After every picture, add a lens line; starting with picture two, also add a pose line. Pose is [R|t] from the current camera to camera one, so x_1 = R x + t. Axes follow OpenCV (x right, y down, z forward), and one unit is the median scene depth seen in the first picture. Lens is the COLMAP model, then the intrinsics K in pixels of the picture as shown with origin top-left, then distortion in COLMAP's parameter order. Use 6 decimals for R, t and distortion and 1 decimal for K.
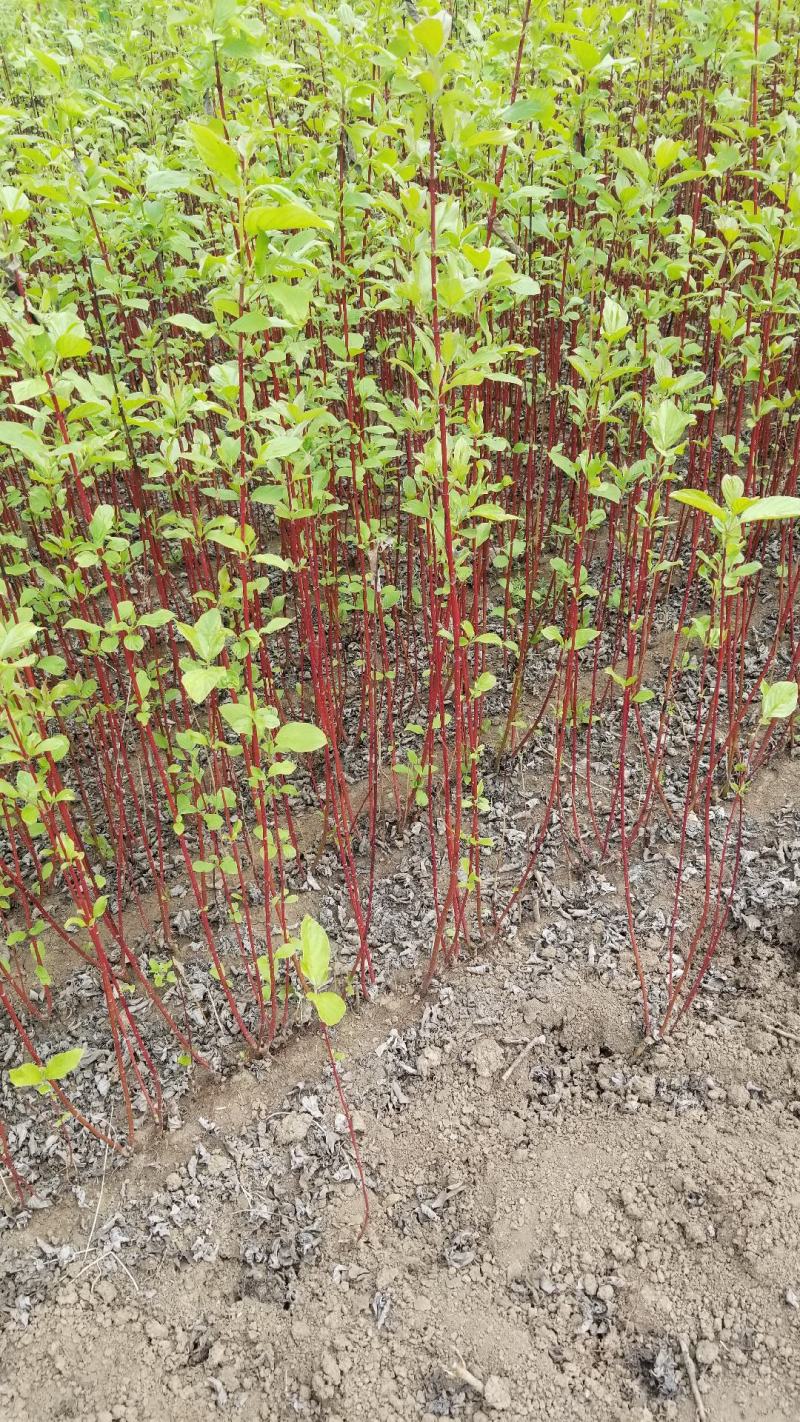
lens RADIAL K [[1155.5, 0, 395.5], [0, 1155.5, 708.6], [0, 0, 1]] dist [0.029475, -0.078878]
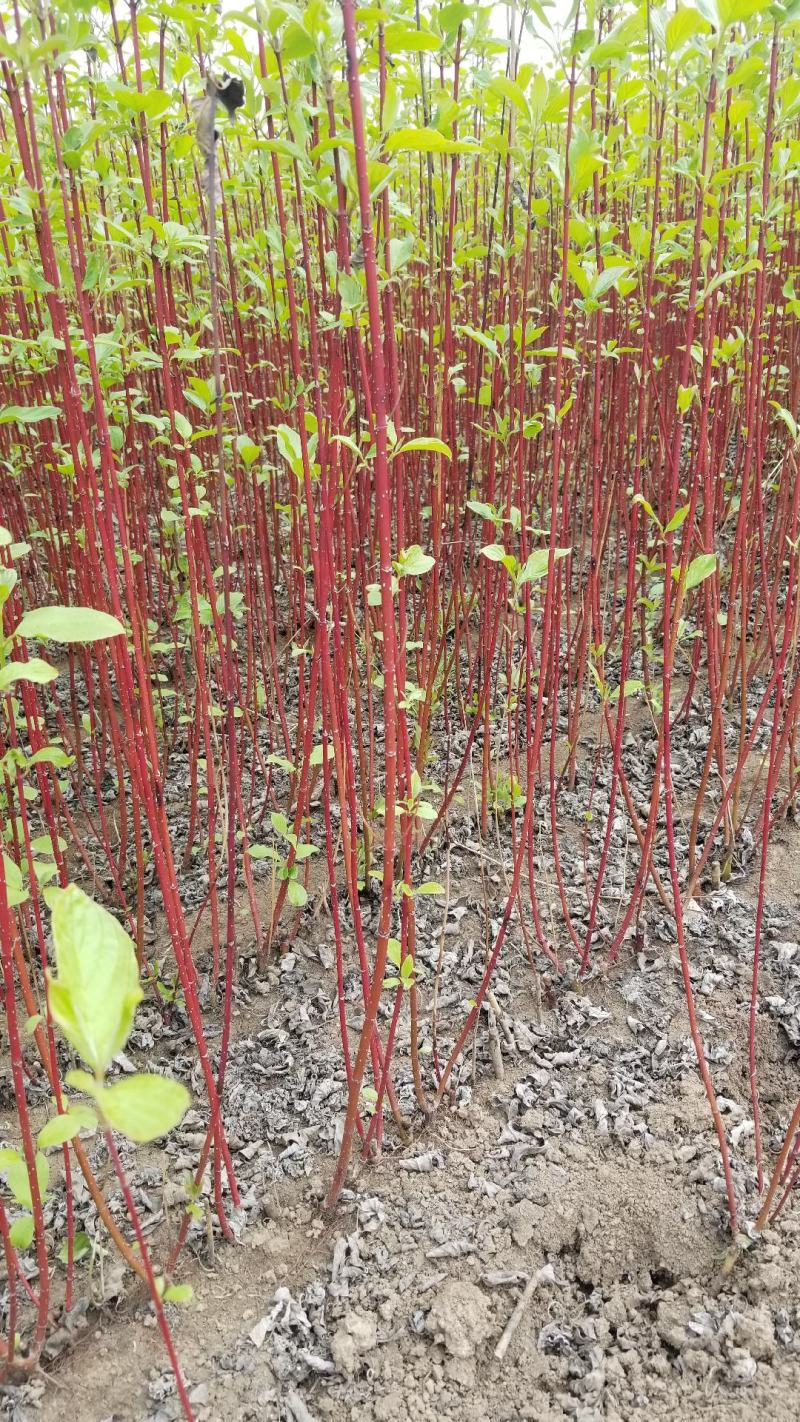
lens RADIAL K [[1155.5, 0, 410.8], [0, 1155.5, 701.5], [0, 0, 1]] dist [0.029475, -0.078878]
pose [[0.983829, -0.054249, 0.170698, -0.018928], [0.095303, 0.965472, -0.242447, 0.146349], [-0.151651, 0.254795, 0.955030, 0.400041]]
